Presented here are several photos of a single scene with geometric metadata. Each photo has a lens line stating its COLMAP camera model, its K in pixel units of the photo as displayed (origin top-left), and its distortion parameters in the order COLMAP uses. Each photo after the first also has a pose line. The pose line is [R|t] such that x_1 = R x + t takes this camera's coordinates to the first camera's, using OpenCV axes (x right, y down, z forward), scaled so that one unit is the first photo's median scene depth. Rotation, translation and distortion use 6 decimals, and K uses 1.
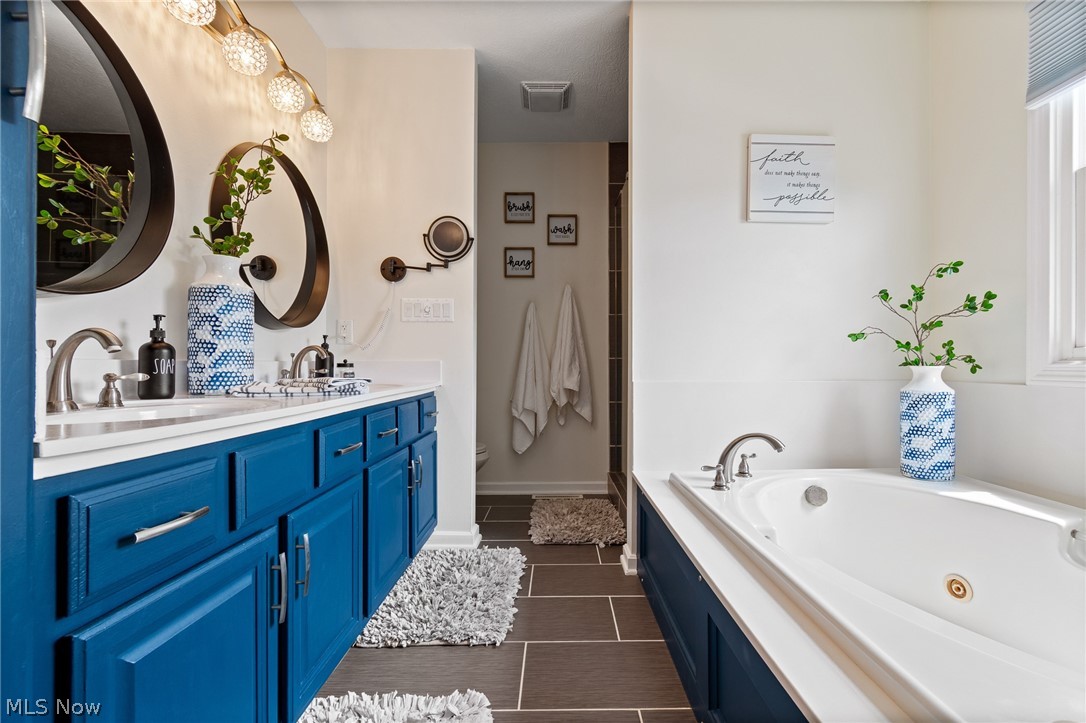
lens RADIAL K [[485.1, 0, 548.3], [0, 485.1, 362.6], [0, 0, 1]] dist [0.002381, -0.001308]
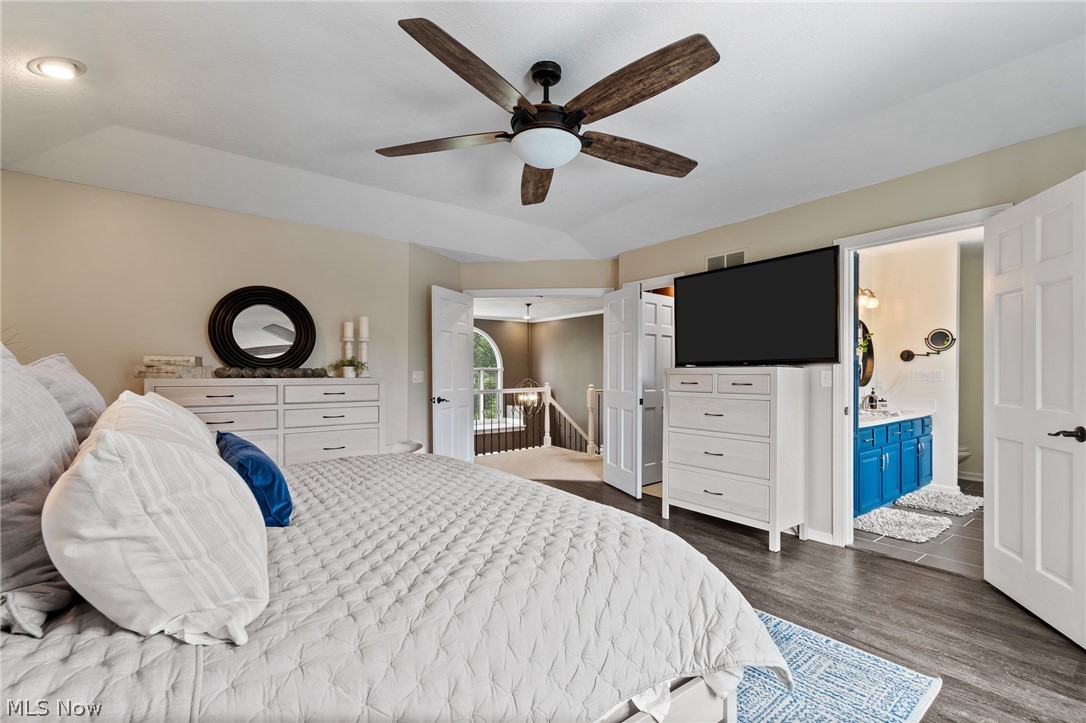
lens RADIAL K [[485.1, 0, 550.3], [0, 485.1, 372.6], [0, 0, 1]] dist [0.002381, -0.001308]
pose [[0.622069, 0.004569, -0.782949, 0.394817], [-0.001500, 0.999988, 0.004644, -0.137342], [0.782961, -0.001714, 0.622068, -1.638223]]
